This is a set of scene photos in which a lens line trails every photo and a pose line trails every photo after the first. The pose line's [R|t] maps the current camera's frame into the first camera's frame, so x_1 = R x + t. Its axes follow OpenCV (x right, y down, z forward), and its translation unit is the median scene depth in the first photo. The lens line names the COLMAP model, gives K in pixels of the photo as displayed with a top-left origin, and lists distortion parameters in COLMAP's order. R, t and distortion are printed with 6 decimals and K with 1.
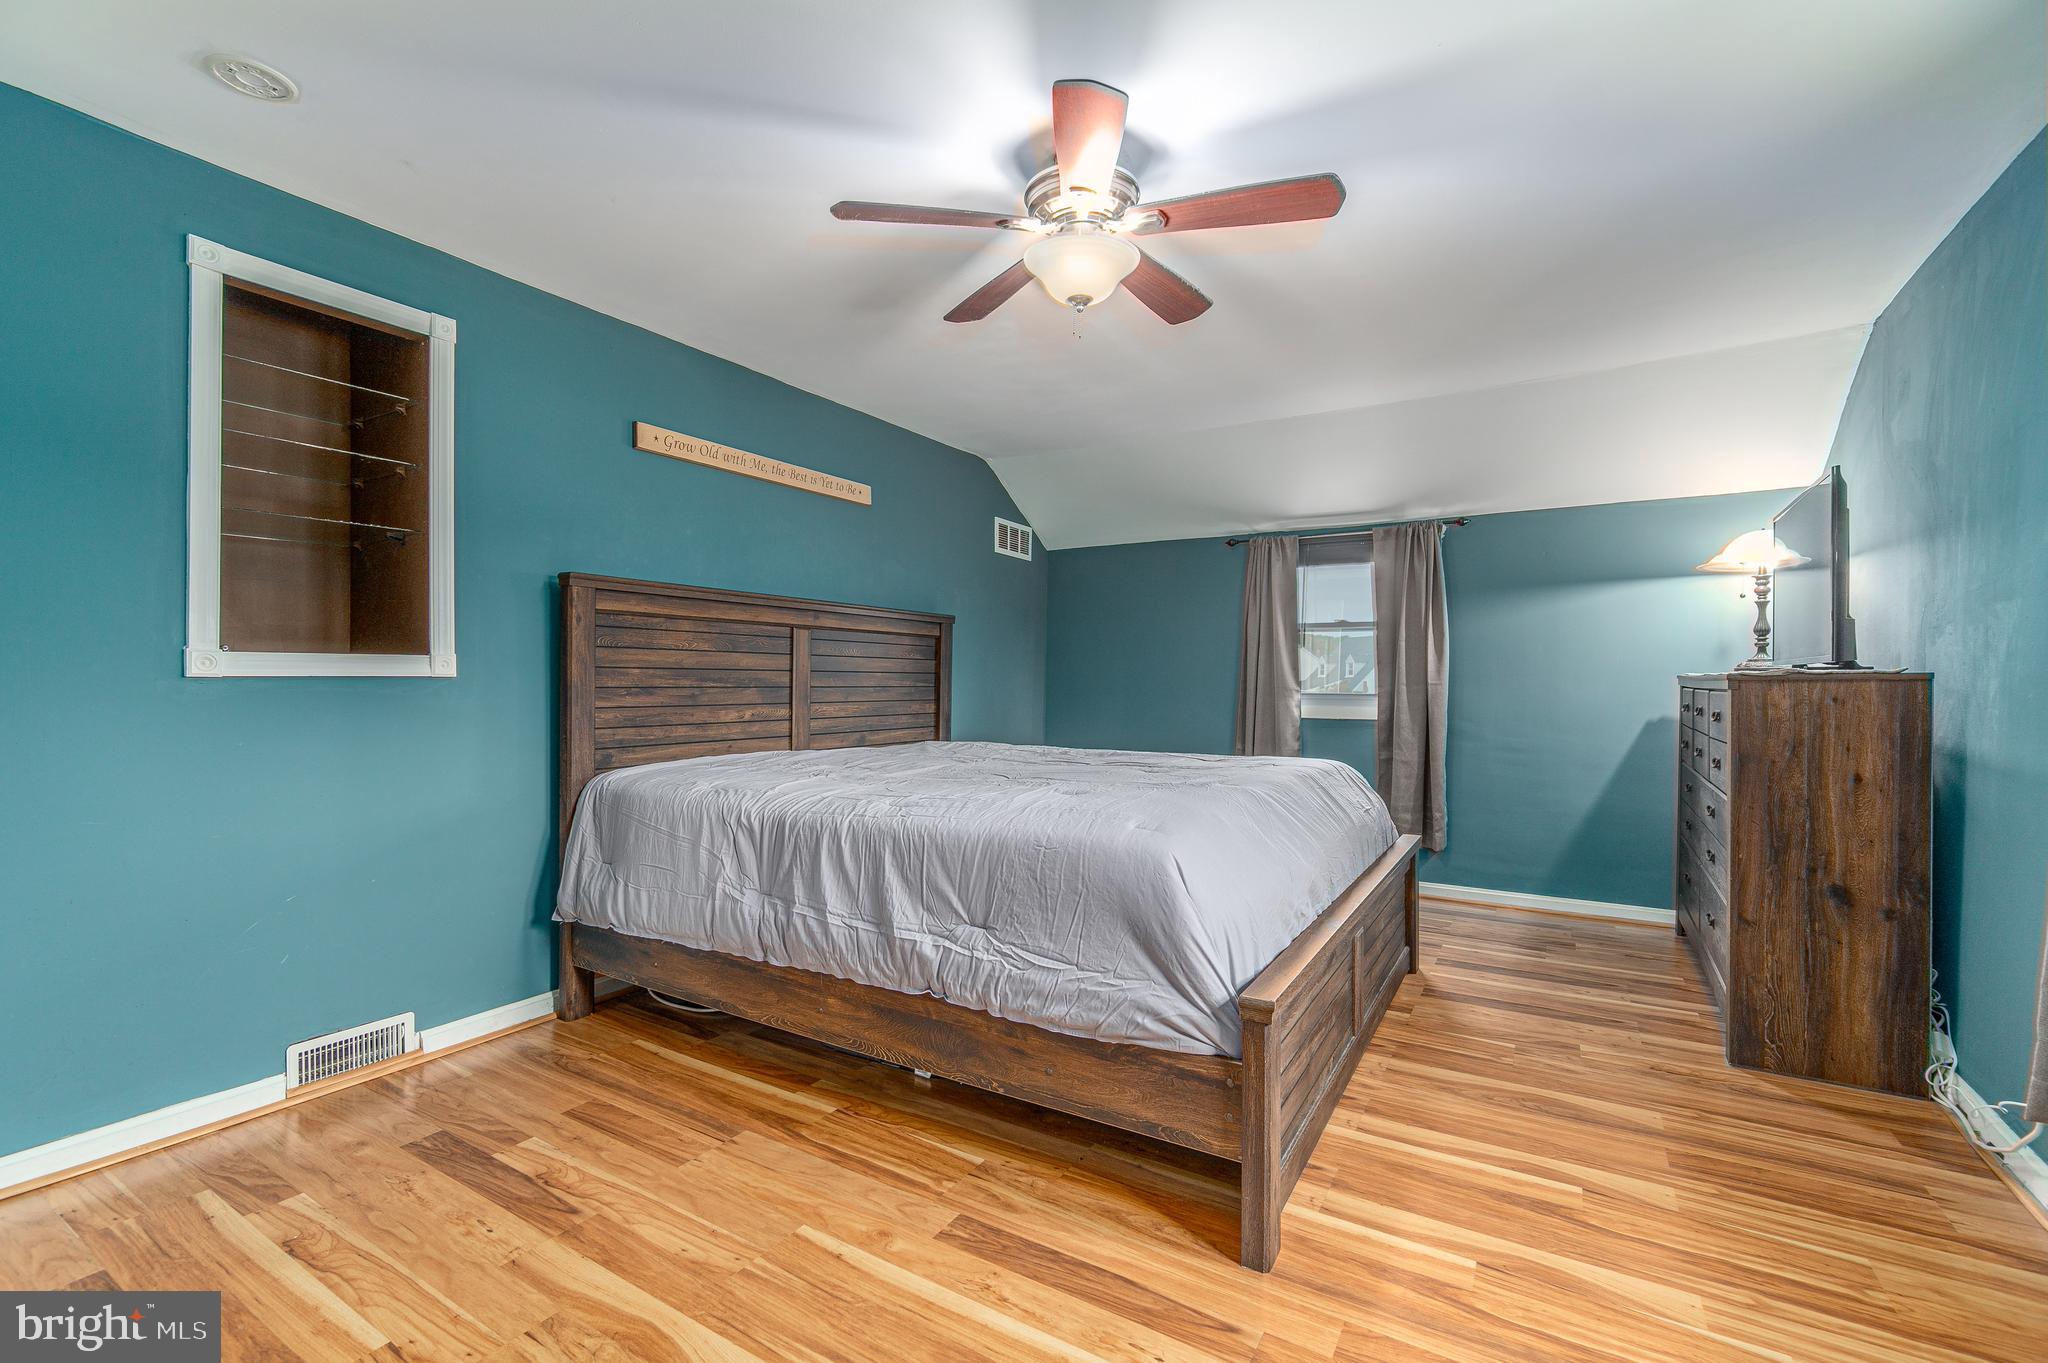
lens RADIAL K [[889.1, 0, 1013.2], [0, 889.1, 687.3], [0, 0, 1]] dist [-0.003258, 0.000808]
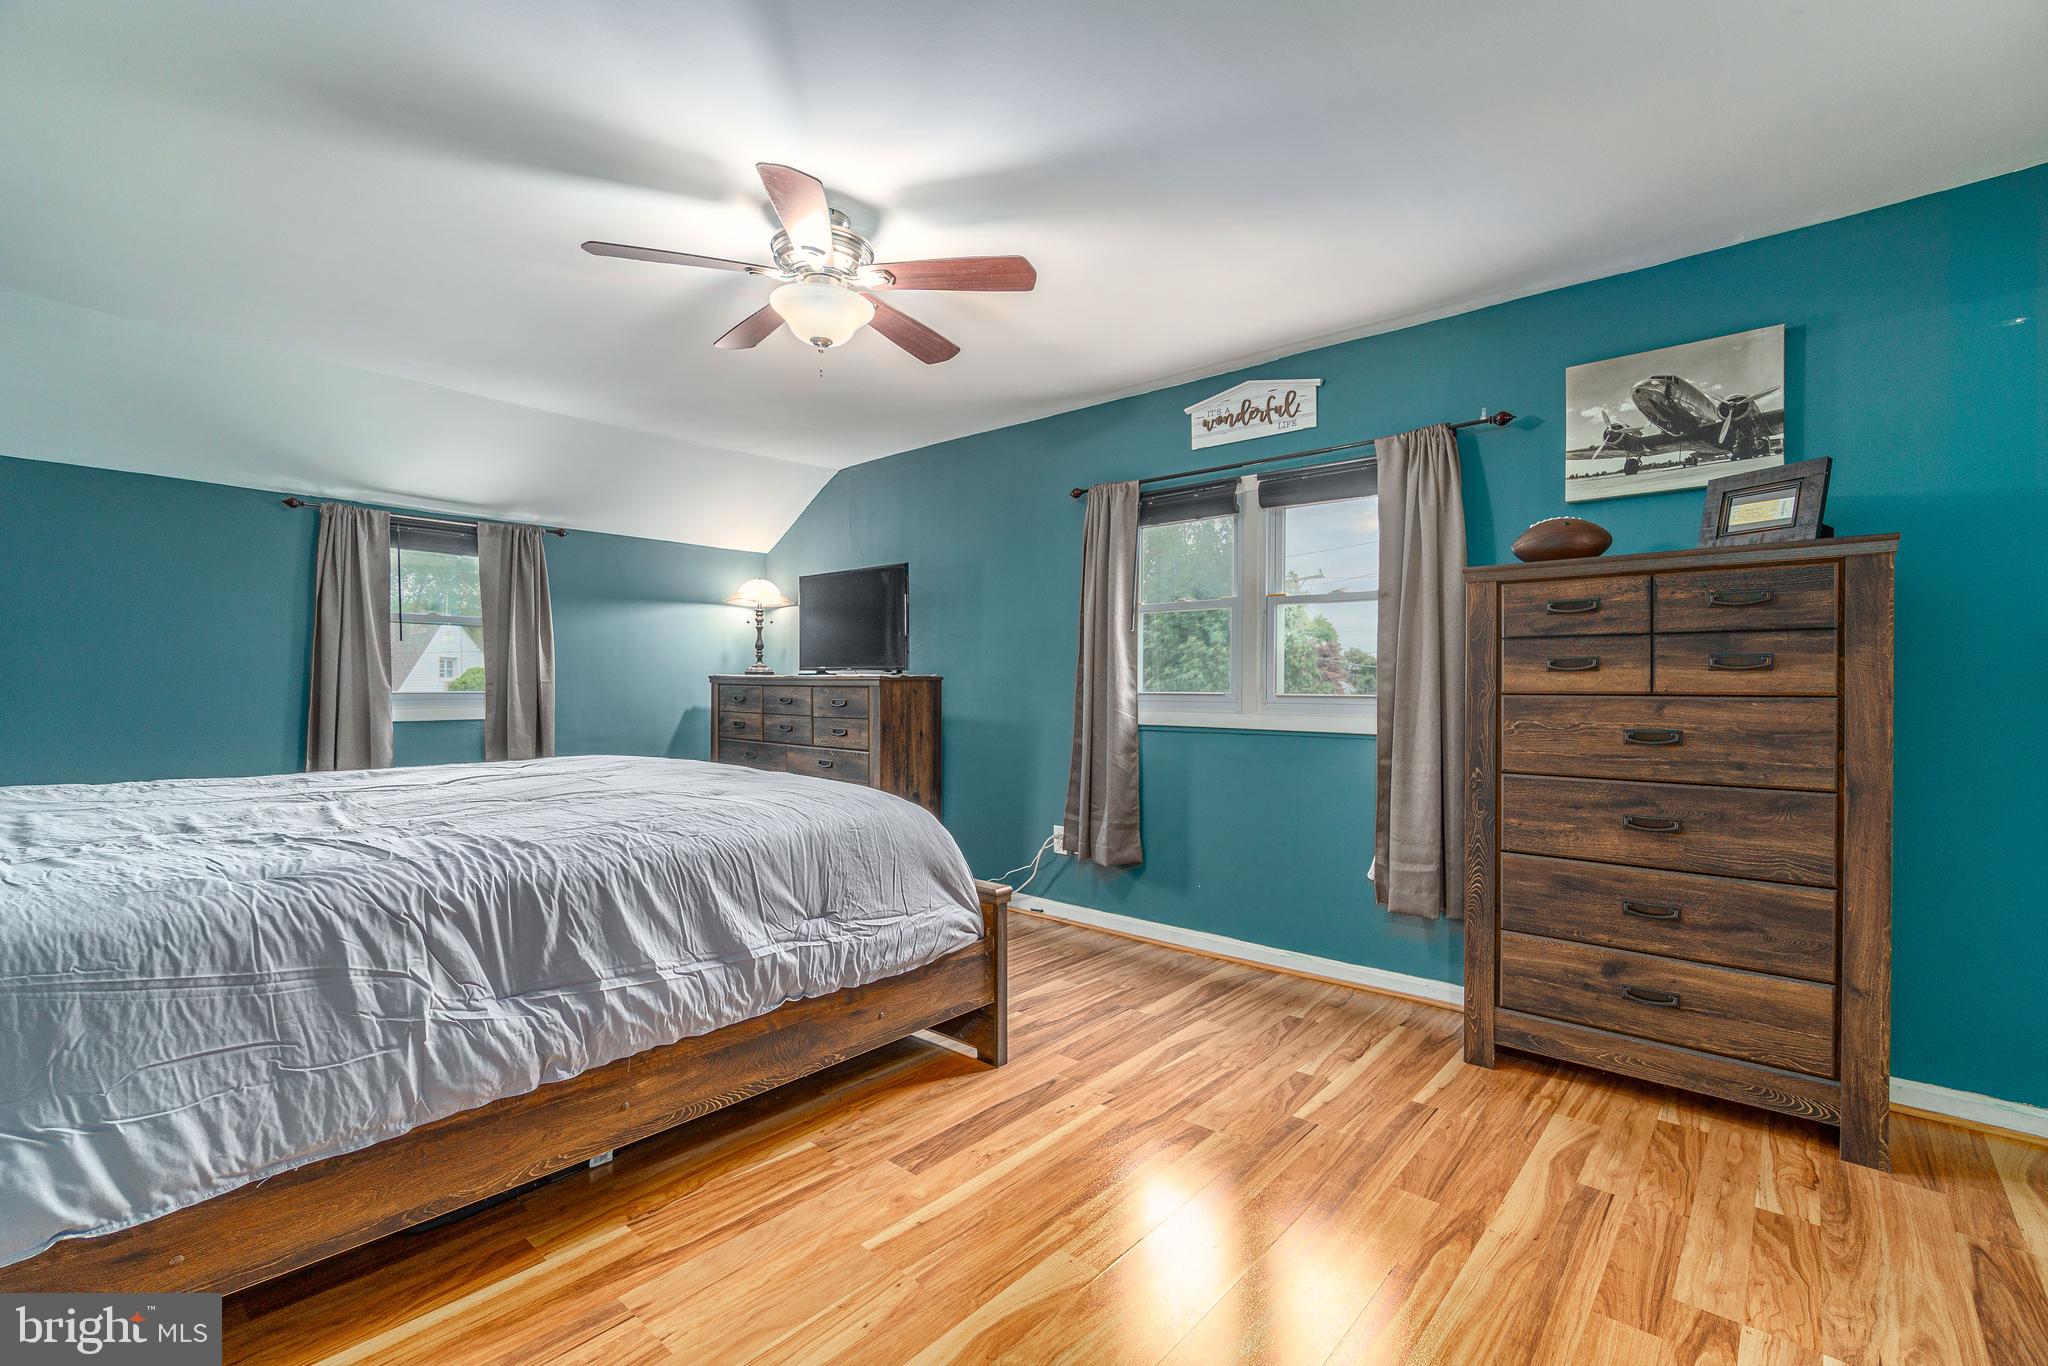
lens RADIAL K [[889.1, 0, 1011.3], [0, 889.1, 682.3], [0, 0, 1]] dist [-0.003258, 0.000808]
pose [[0.177671, -0.001954, 0.984088, -0.938771], [0.003037, 0.999994, 0.001437, -0.007681], [-0.984085, 0.002734, 0.177676, 0.537734]]
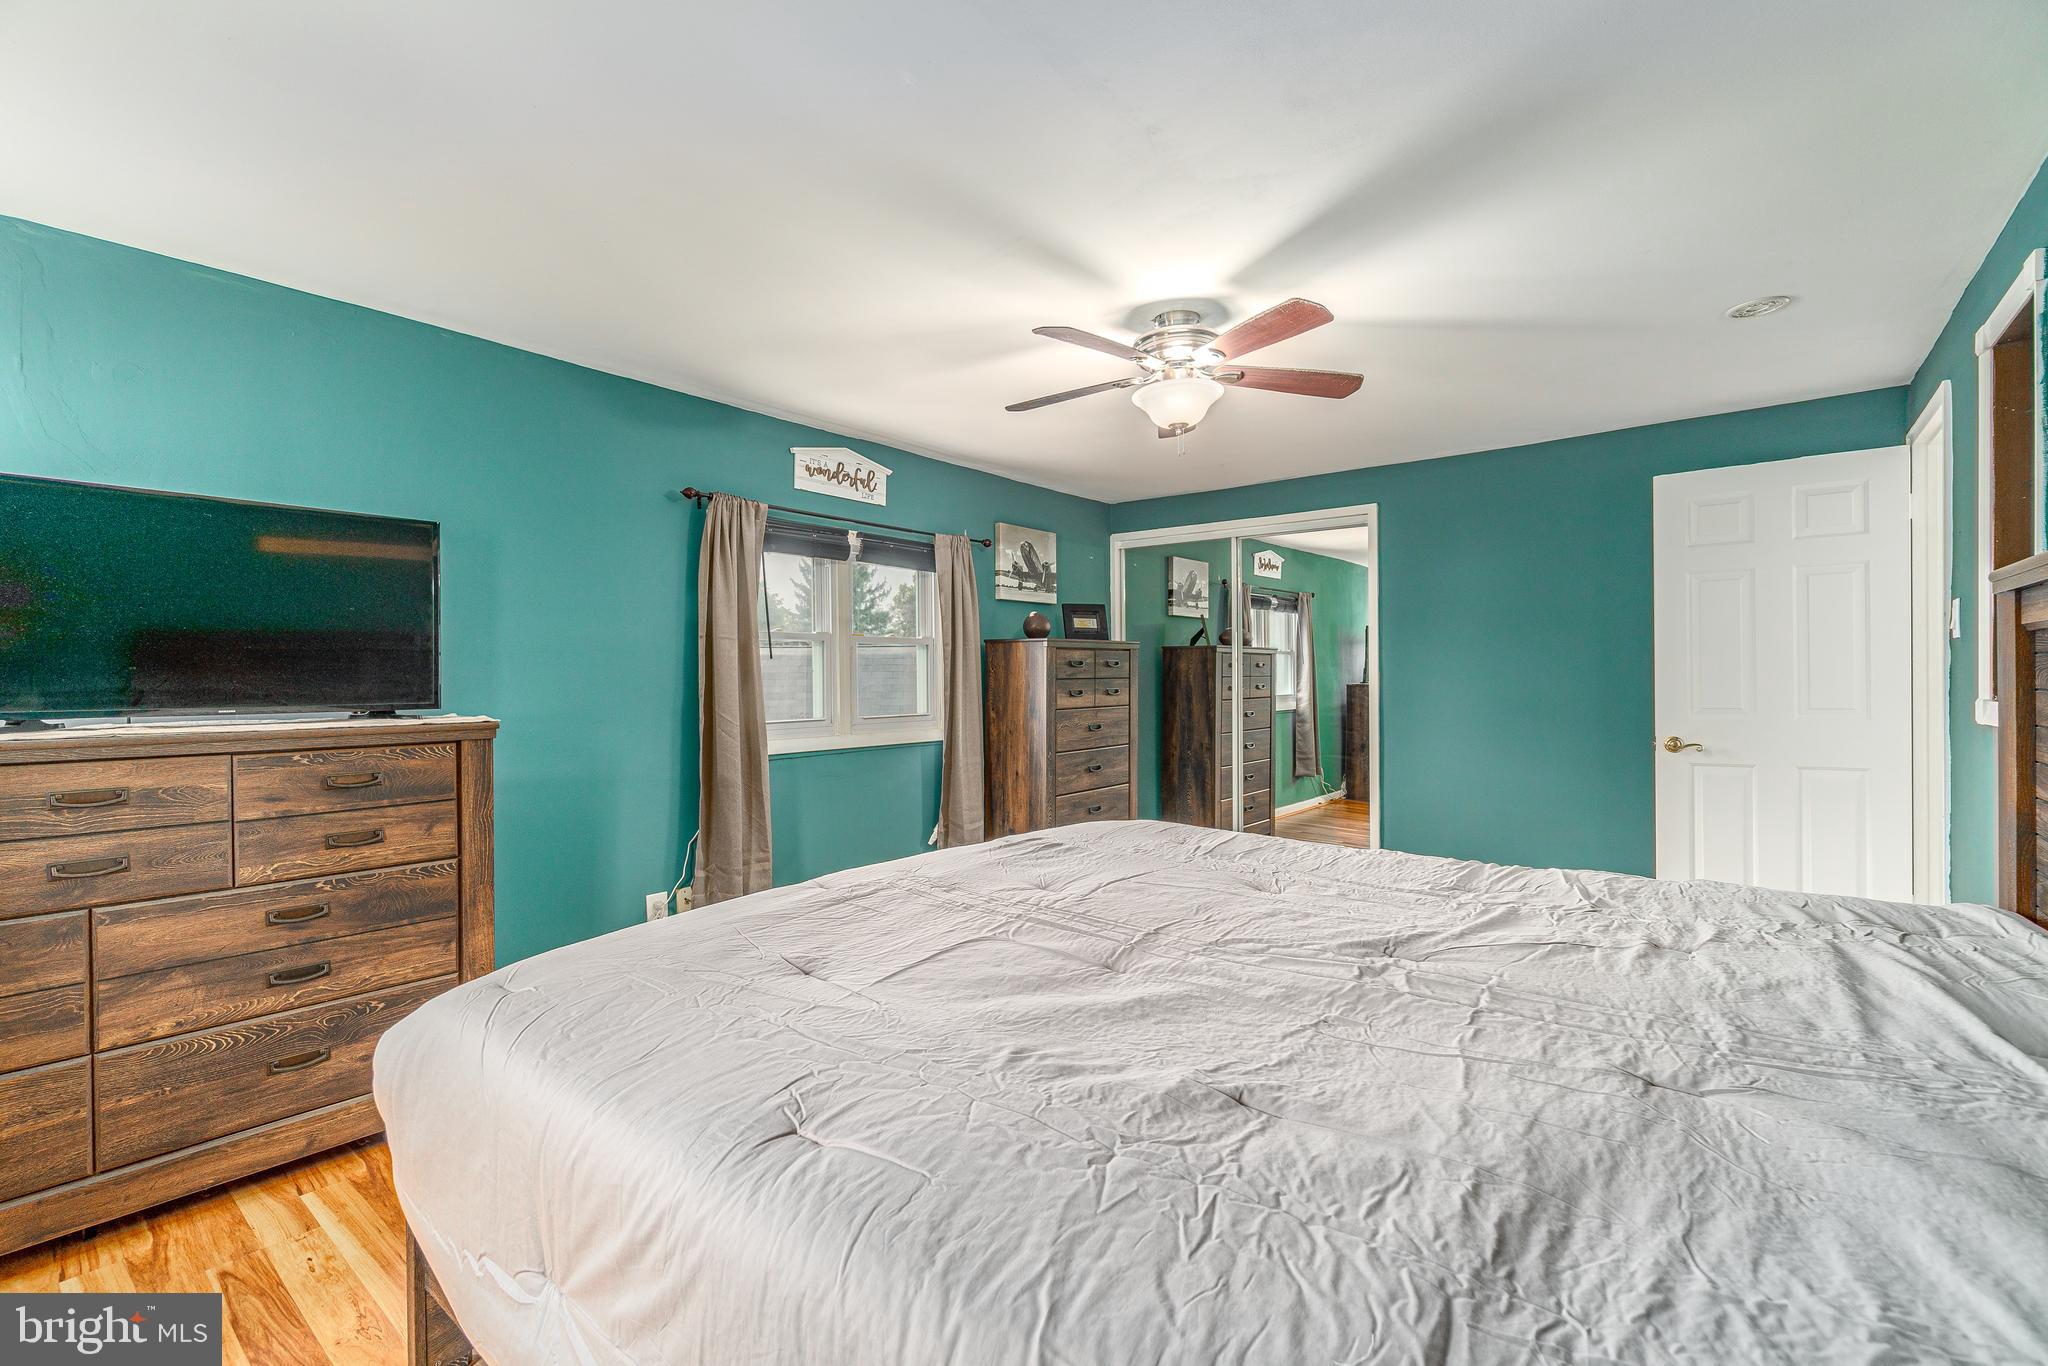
lens RADIAL K [[889.1, 0, 1023.5], [0, 889.1, 681.3], [0, 0, 1]] dist [-0.003258, 0.000808]
pose [[-0.991433, 0.002735, 0.130587, 0.164908], [0.004205, 0.999931, 0.010982, -0.083159], [-0.130548, 0.011437, -0.991376, 2.289199]]
